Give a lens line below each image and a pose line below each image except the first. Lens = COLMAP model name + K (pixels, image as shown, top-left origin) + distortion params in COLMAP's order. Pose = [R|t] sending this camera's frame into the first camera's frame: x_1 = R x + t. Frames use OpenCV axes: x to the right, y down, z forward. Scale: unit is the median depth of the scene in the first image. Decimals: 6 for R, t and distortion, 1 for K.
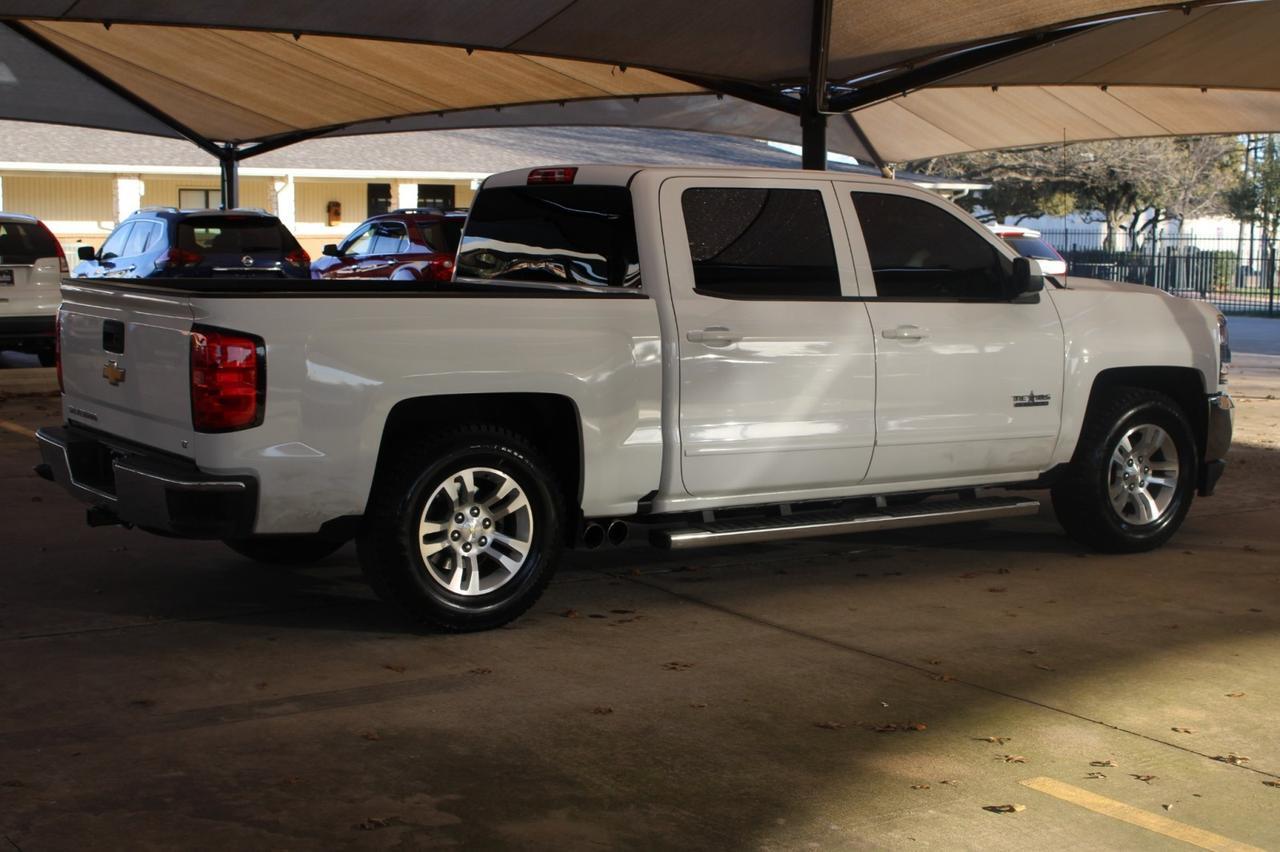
lens RADIAL K [[1873.5, 0, 631.9], [0, 1873.5, 428.7], [0, 0, 1]] dist [-0.019764, 0.187595]
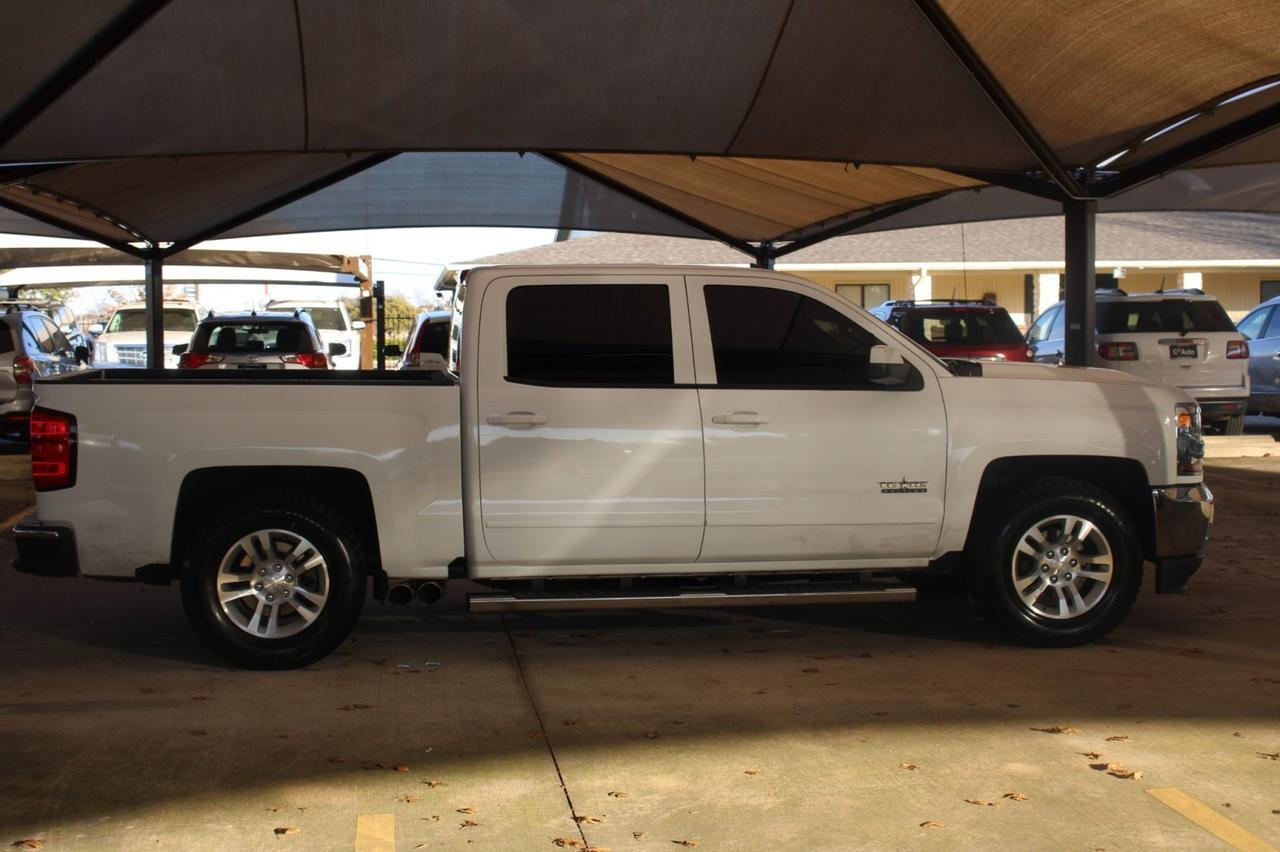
lens RADIAL K [[1873.5, 0, 631.9], [0, 1873.5, 428.7], [0, 0, 1]] dist [-0.019764, 0.187595]
pose [[0.901894, 0.009750, -0.431847, 0.544252], [-0.030511, 0.998686, -0.041172, -0.000545], [0.430879, 0.050309, 0.901006, 0.031336]]
